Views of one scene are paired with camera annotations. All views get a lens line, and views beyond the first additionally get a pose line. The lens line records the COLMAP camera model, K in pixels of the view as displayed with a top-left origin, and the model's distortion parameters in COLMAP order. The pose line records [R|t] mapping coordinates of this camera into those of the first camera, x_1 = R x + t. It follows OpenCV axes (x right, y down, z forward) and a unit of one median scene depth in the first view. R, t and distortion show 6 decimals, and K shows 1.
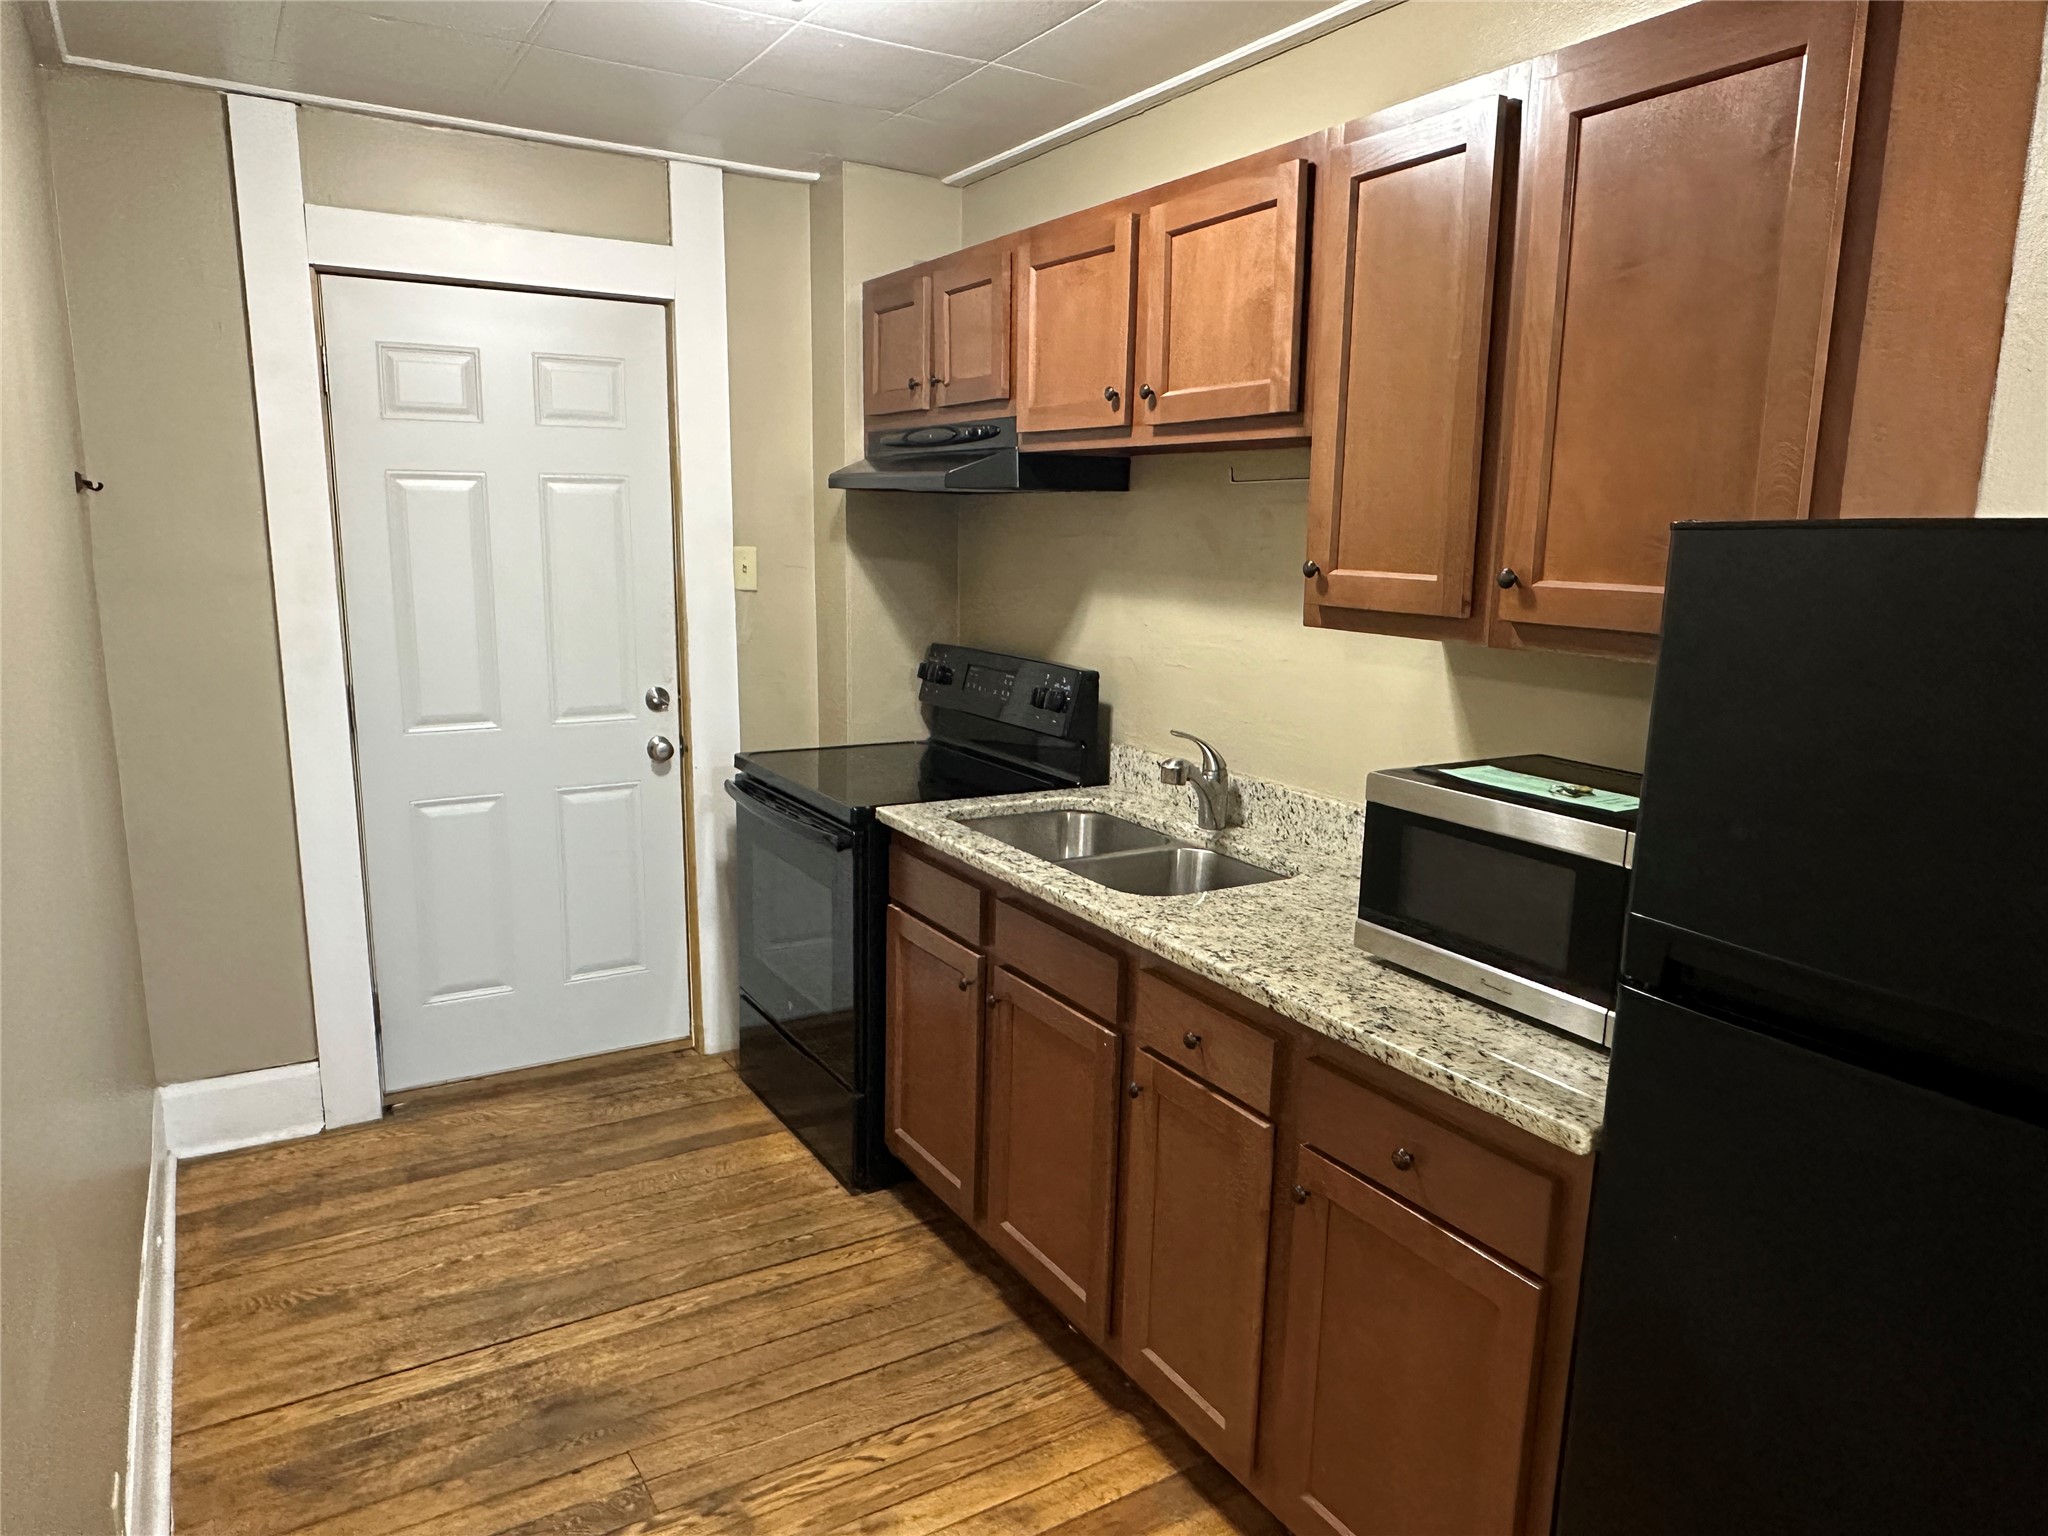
lens RADIAL K [[1321.5, 0, 1026.1], [0, 1321.5, 769.9], [0, 0, 1]] dist [-0.011676, -0.000471]
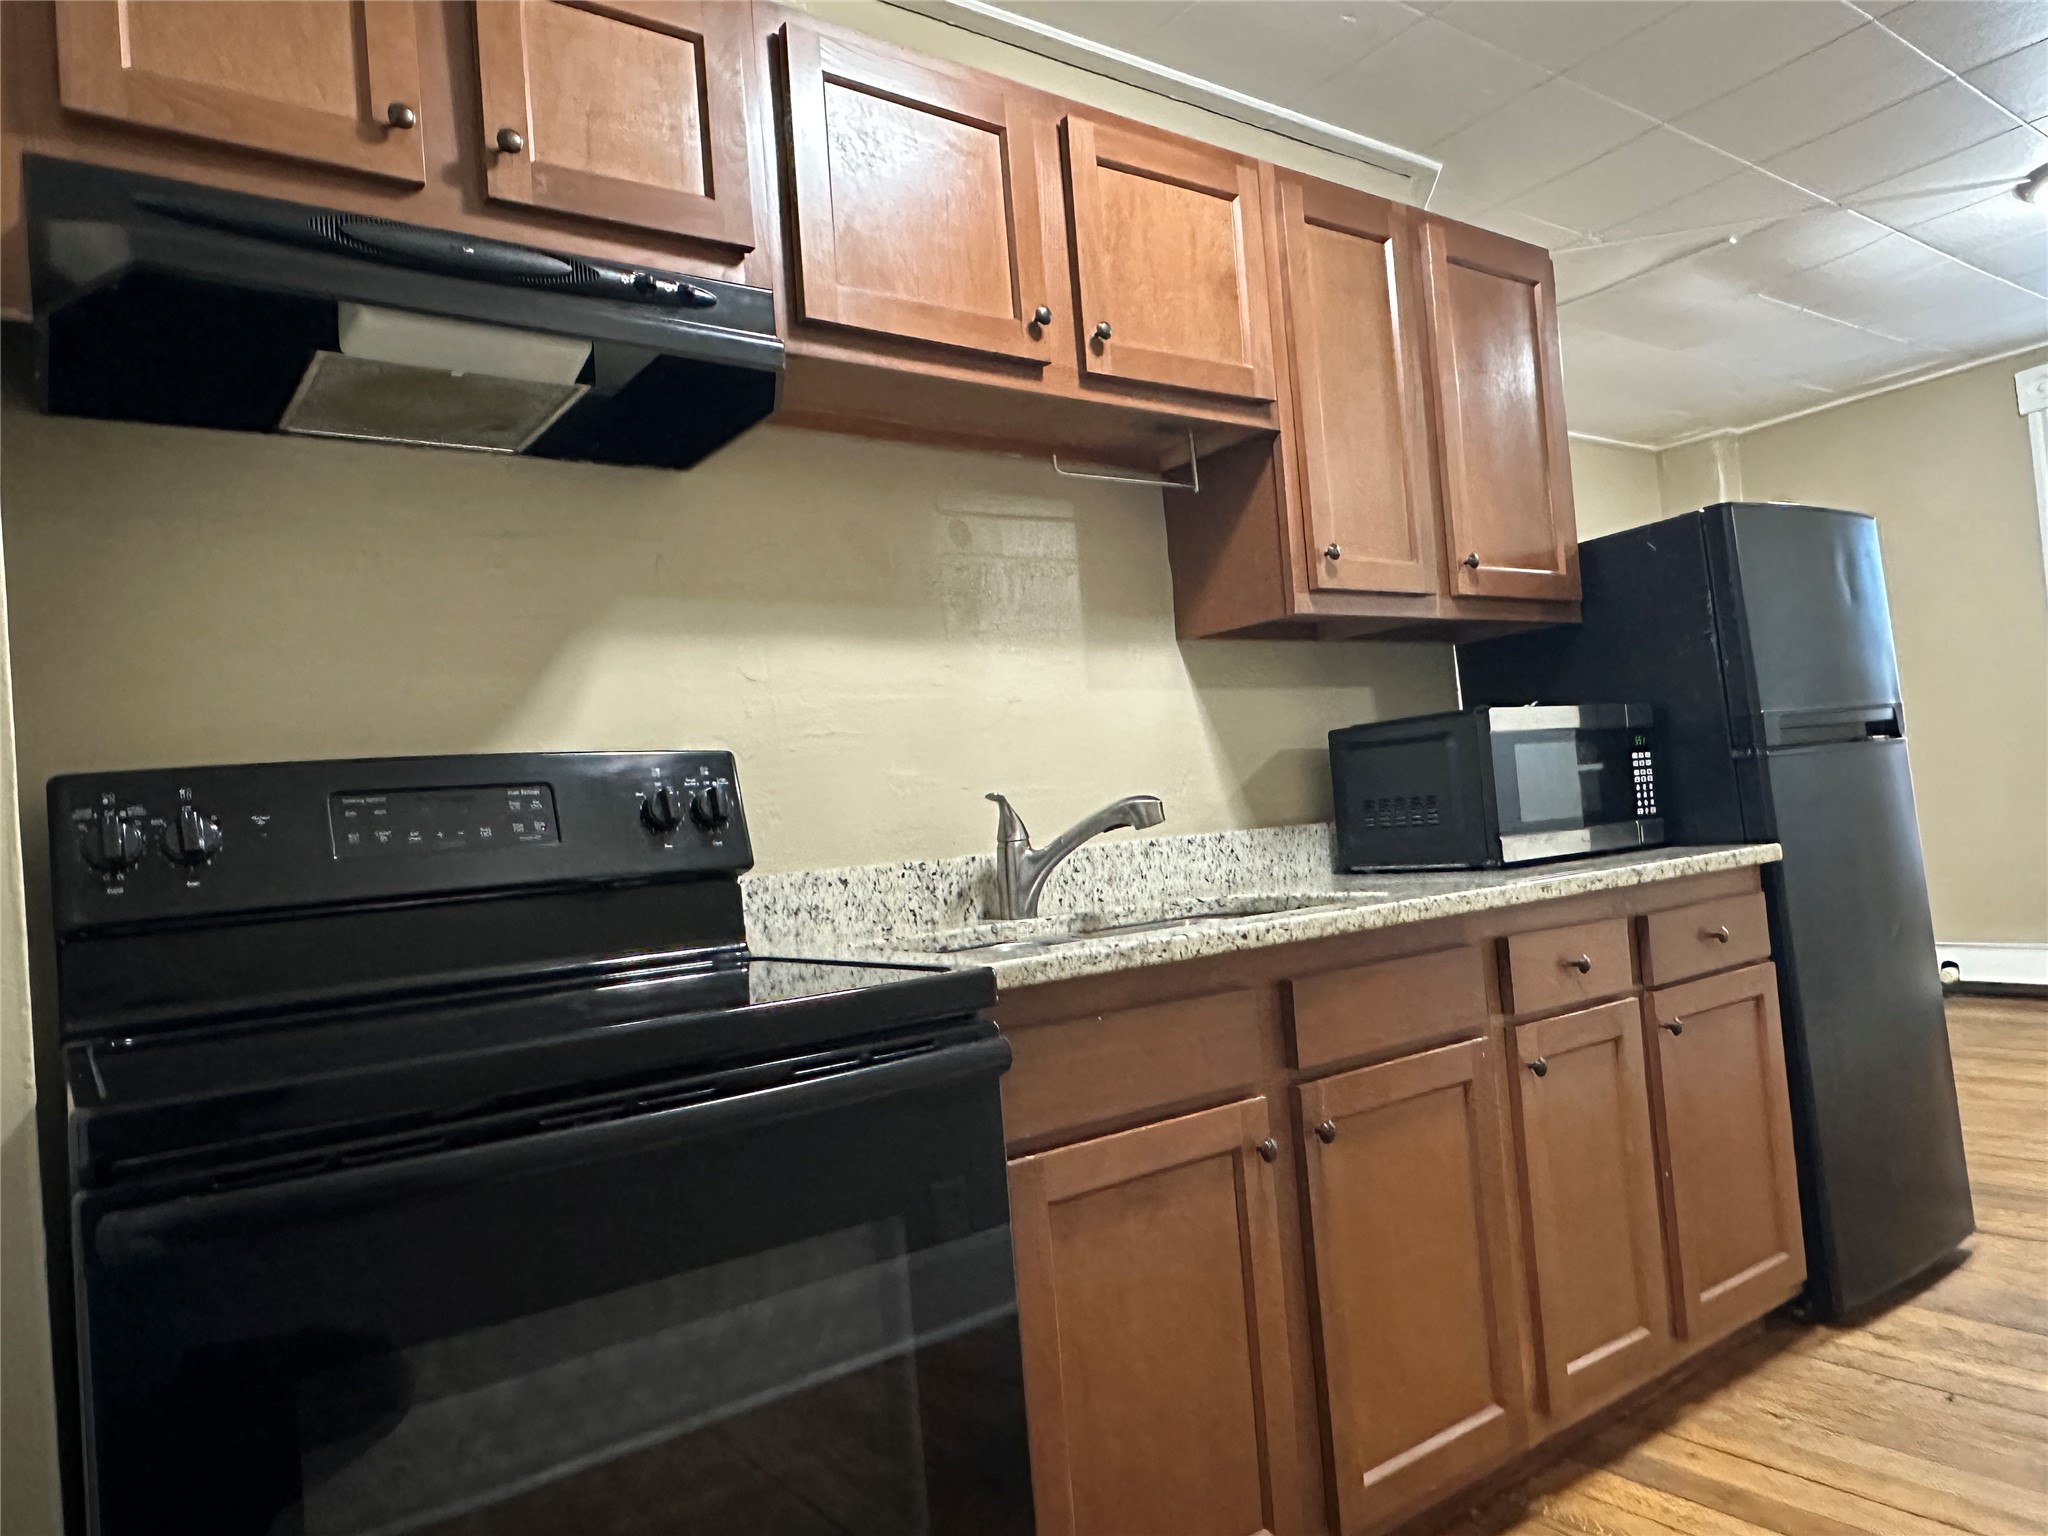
lens RADIAL K [[1321.5, 0, 1028.0], [0, 1321.5, 768.4], [0, 0, 1]] dist [-0.011676, -0.000471]
pose [[-0.071287, 0.022299, 0.997207, -0.660660], [0.262453, 0.964941, -0.002816, -0.038593], [-0.962308, 0.261519, -0.074640, 1.114660]]
